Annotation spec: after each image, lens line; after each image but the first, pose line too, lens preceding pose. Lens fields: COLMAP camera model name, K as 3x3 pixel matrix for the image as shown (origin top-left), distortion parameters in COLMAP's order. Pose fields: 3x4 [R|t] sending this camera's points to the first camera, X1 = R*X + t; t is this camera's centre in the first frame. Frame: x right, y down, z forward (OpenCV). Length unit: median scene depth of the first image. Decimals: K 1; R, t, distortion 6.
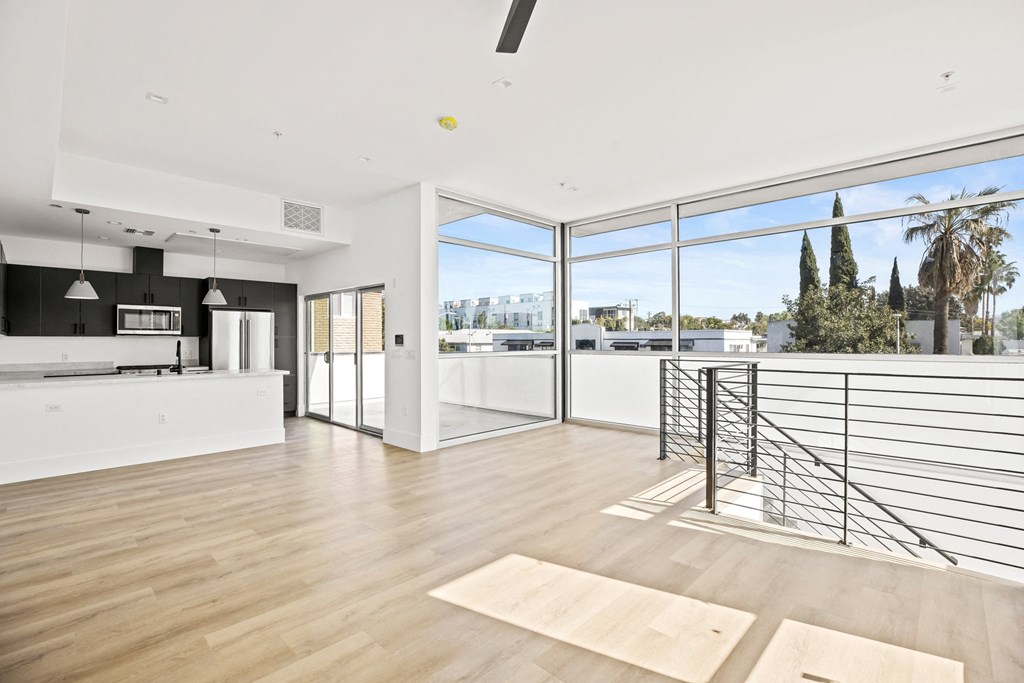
lens RADIAL K [[473.3, 0, 513.9], [0, 473.3, 337.2], [0, 0, 1]] dist [-0.002548, 0.000160]
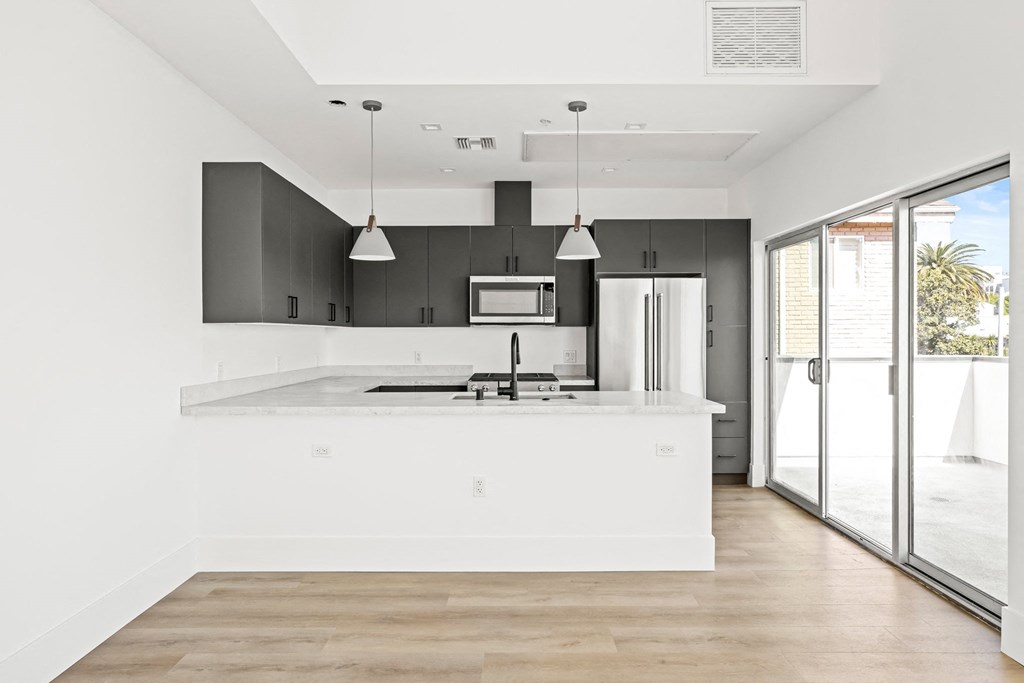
lens RADIAL K [[615.6, 0, 512.0], [0, 615.6, 341.5], [0, 0, 1]] dist [-0.002873, -0.000579]
pose [[0.682334, 0.007624, -0.731000, -0.049306], [0.006568, 0.999841, 0.016558, 0.001159], [0.731011, -0.016100, 0.682176, 0.118210]]
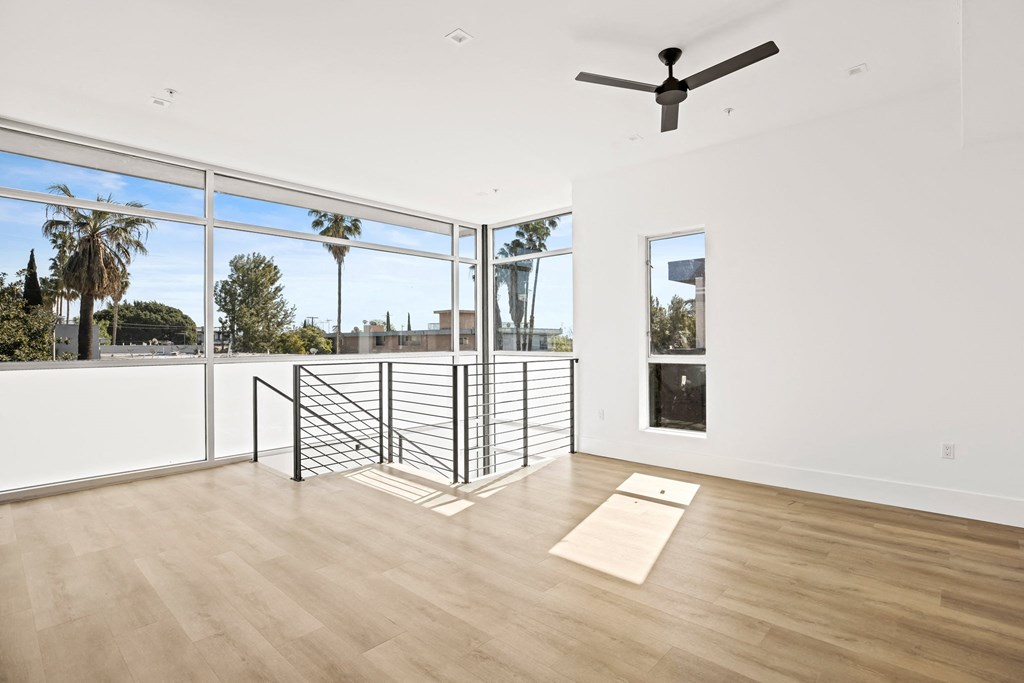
lens RADIAL K [[512.7, 0, 512.0], [0, 512.7, 341.5], [0, 0, 1]] dist [-0.003101, -0.000522]
pose [[-0.007379, 0.001589, 0.999972, -0.816521], [0.000656, 0.999999, -0.001584, 0.005294], [-0.999973, 0.000645, -0.007380, 0.799296]]
